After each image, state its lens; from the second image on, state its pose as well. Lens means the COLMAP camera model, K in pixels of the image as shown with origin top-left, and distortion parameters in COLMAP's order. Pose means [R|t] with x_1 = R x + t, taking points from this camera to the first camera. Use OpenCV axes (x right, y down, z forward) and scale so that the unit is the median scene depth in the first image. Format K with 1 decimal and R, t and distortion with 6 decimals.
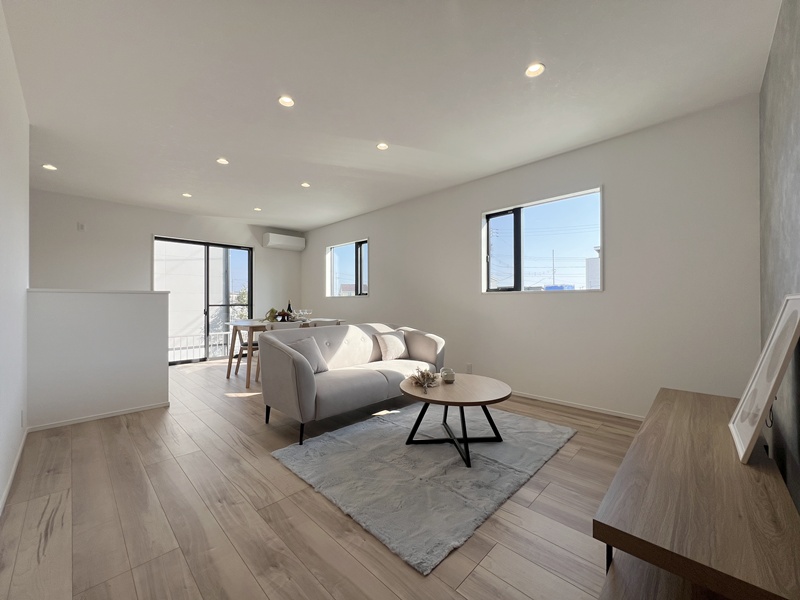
lens RADIAL K [[317.2, 0, 401.6], [0, 317.2, 301.8], [0, 0, 1]] dist [0.004072, 0.000312]
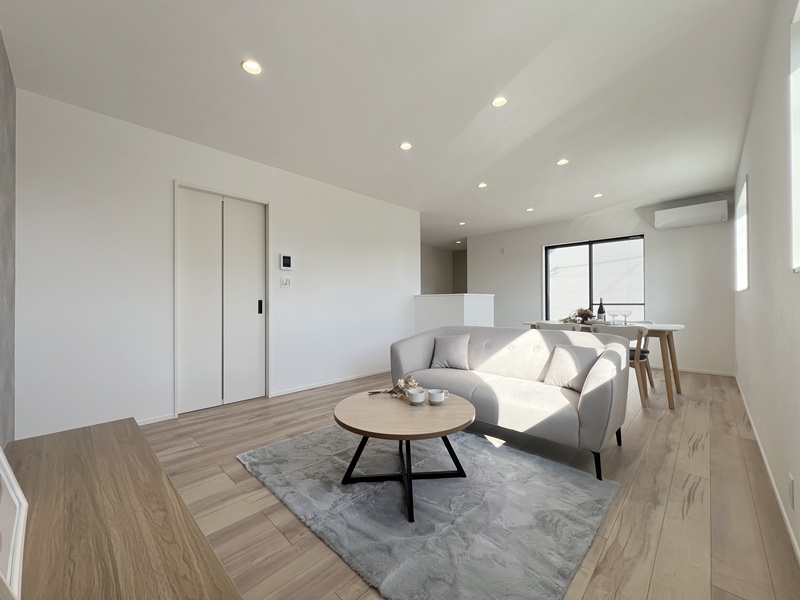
lens RADIAL K [[317.2, 0, 398.8], [0, 317.2, 302.2], [0, 0, 1]] dist [0.004072, 0.000312]
pose [[0.000057, -0.000448, -1.000000, 1.422351], [0.007492, 0.999972, -0.000448, 0.004569], [0.999972, -0.007492, 0.000060, 1.473871]]
